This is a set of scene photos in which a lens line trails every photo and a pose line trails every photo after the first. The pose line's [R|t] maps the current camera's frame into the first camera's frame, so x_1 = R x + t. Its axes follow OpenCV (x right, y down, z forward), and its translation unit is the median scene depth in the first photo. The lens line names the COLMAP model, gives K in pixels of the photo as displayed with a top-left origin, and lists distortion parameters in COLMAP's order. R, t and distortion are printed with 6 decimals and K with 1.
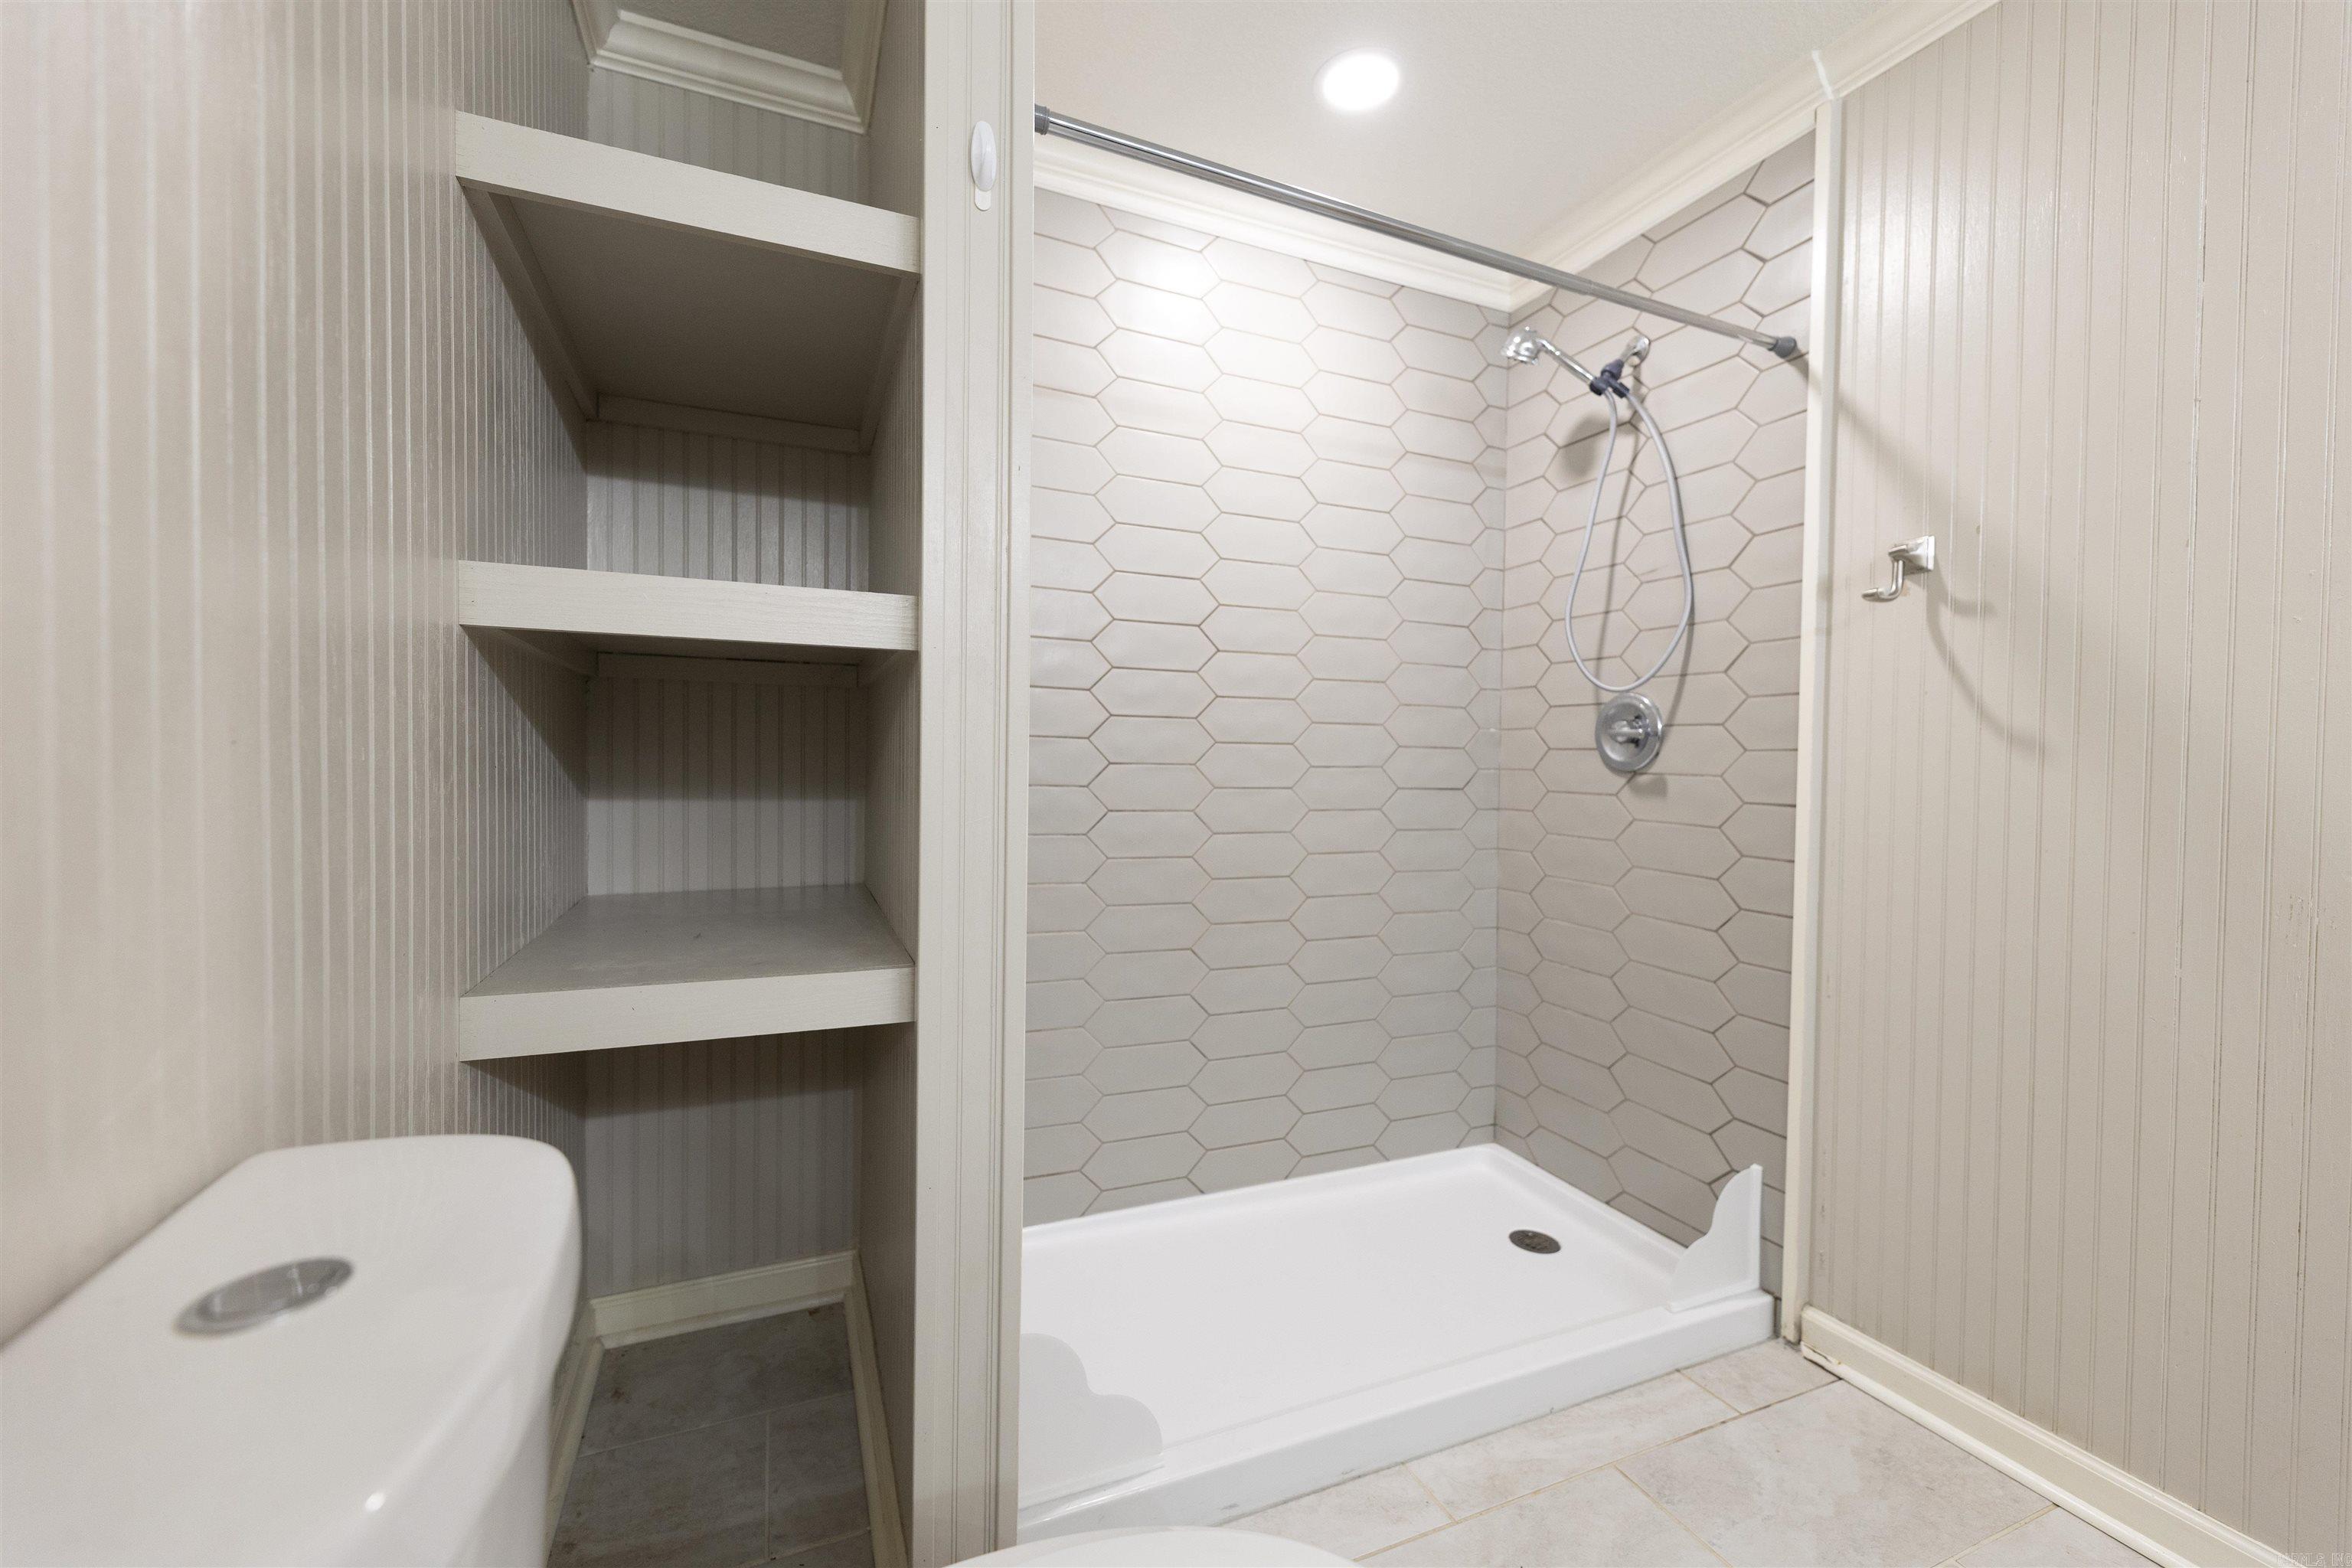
lens RADIAL K [[940.5, 0, 1175.0], [0, 940.5, 784.0], [0, 0, 1]] dist [0.000762, -0.000254]
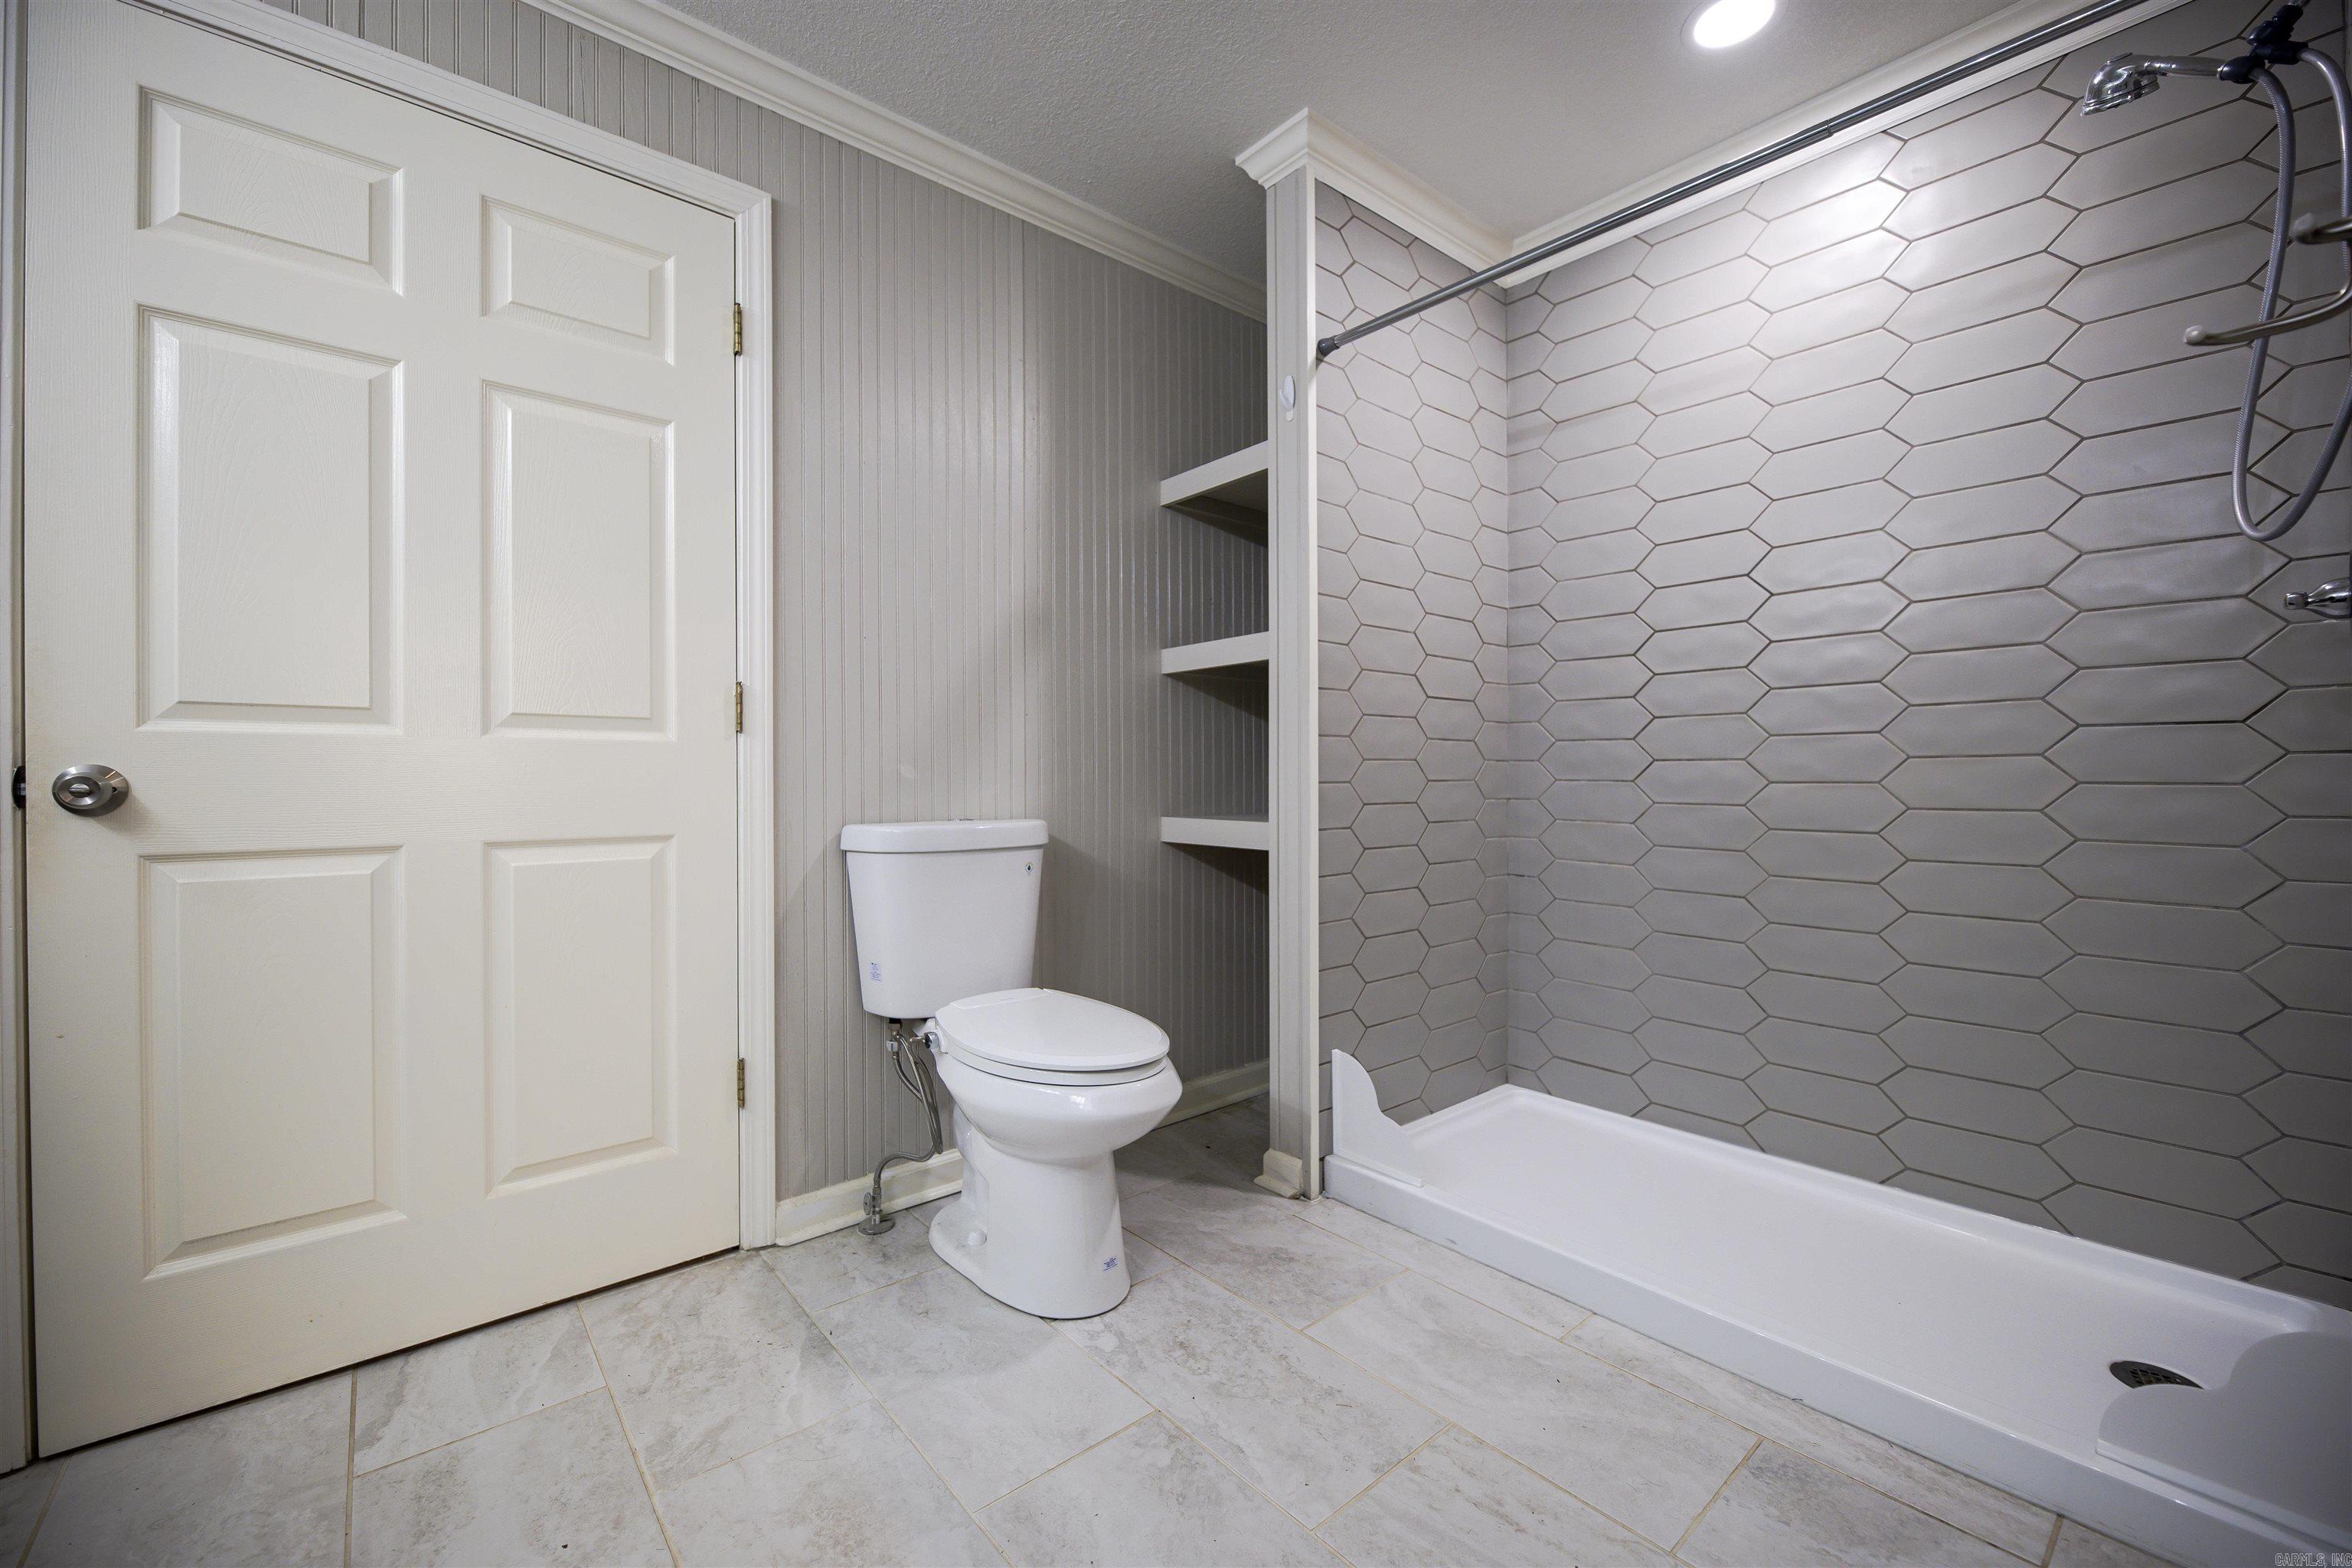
lens RADIAL K [[940.5, 0, 1183.5], [0, 940.5, 784.6], [0, 0, 1]] dist [0.000762, -0.000254]
pose [[0.302238, -0.008112, -0.953198, 0.801993], [-0.017007, 0.999759, -0.013900, 0.080193], [0.953081, 0.020412, 0.302027, 0.125708]]
